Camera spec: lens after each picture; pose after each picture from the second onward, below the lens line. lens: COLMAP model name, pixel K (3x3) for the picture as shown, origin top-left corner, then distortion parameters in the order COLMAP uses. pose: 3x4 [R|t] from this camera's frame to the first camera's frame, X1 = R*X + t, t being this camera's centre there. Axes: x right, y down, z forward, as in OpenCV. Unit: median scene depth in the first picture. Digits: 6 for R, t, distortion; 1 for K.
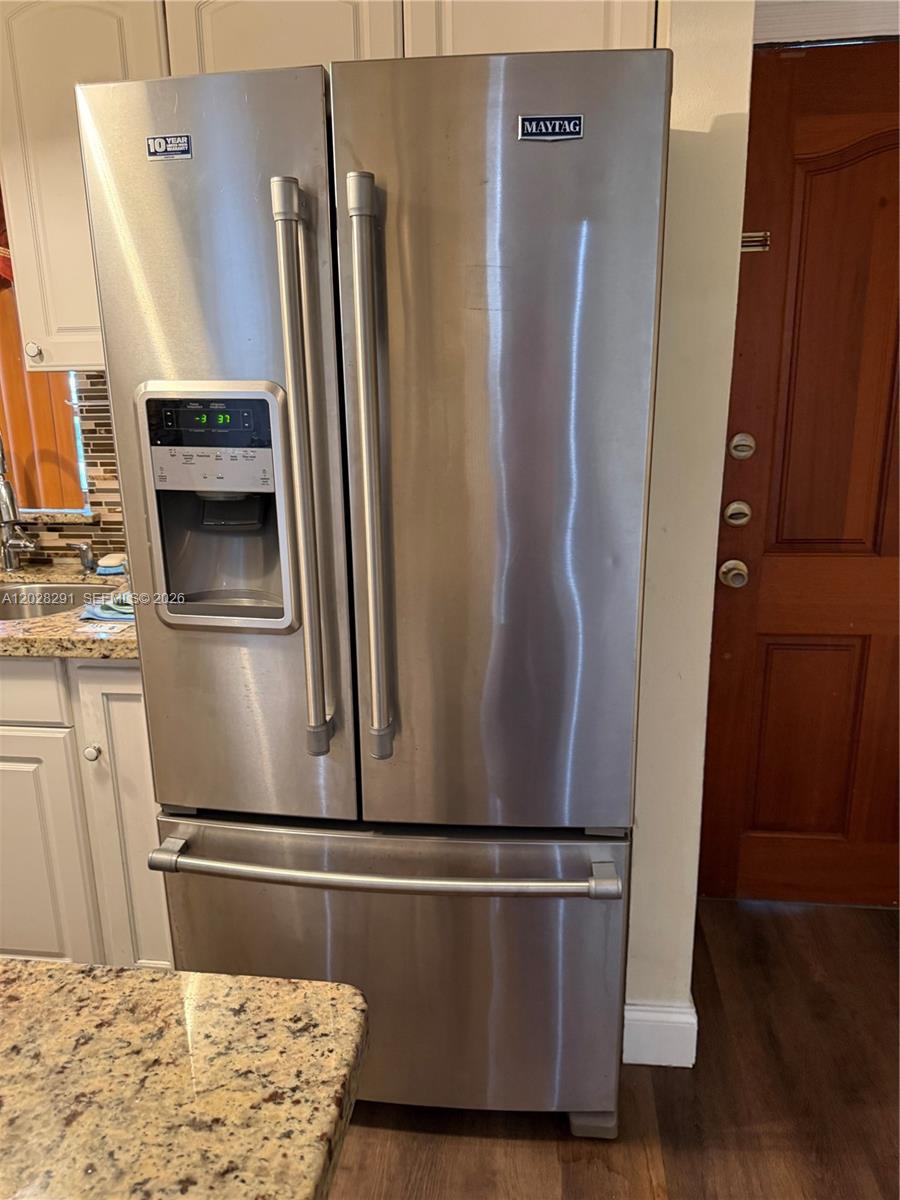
lens RADIAL K [[843.9, 0, 449.7], [0, 843.9, 598.5], [0, 0, 1]] dist [0.003020, -0.025120]
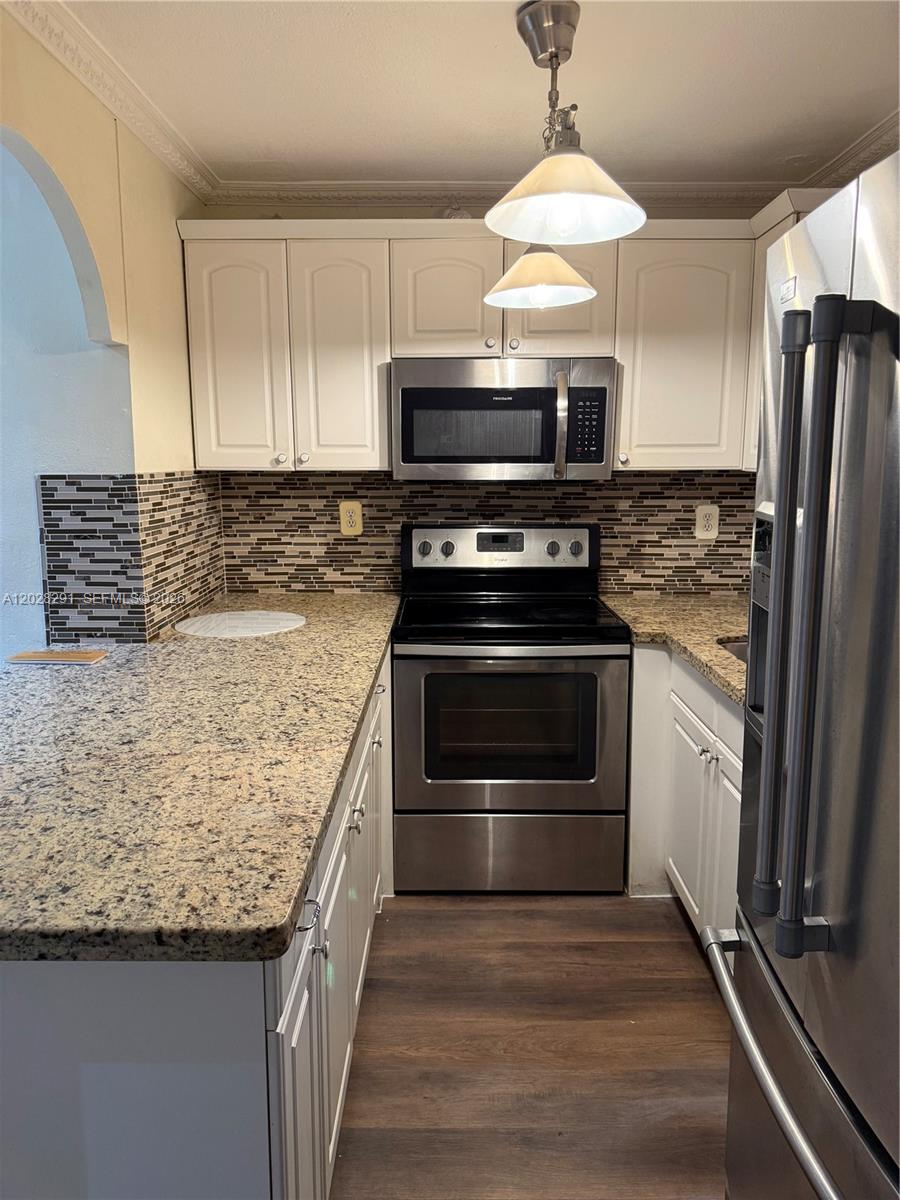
lens RADIAL K [[903.9, 0, 448.4], [0, 903.9, 598.6], [0, 0, 1]] dist [-0.010692, -0.002604]
pose [[0.101342, 0.182542, -0.977961, 1.419478], [-0.246114, 0.957067, 0.153138, -0.401730], [0.963928, 0.225170, 0.141917, 1.001994]]
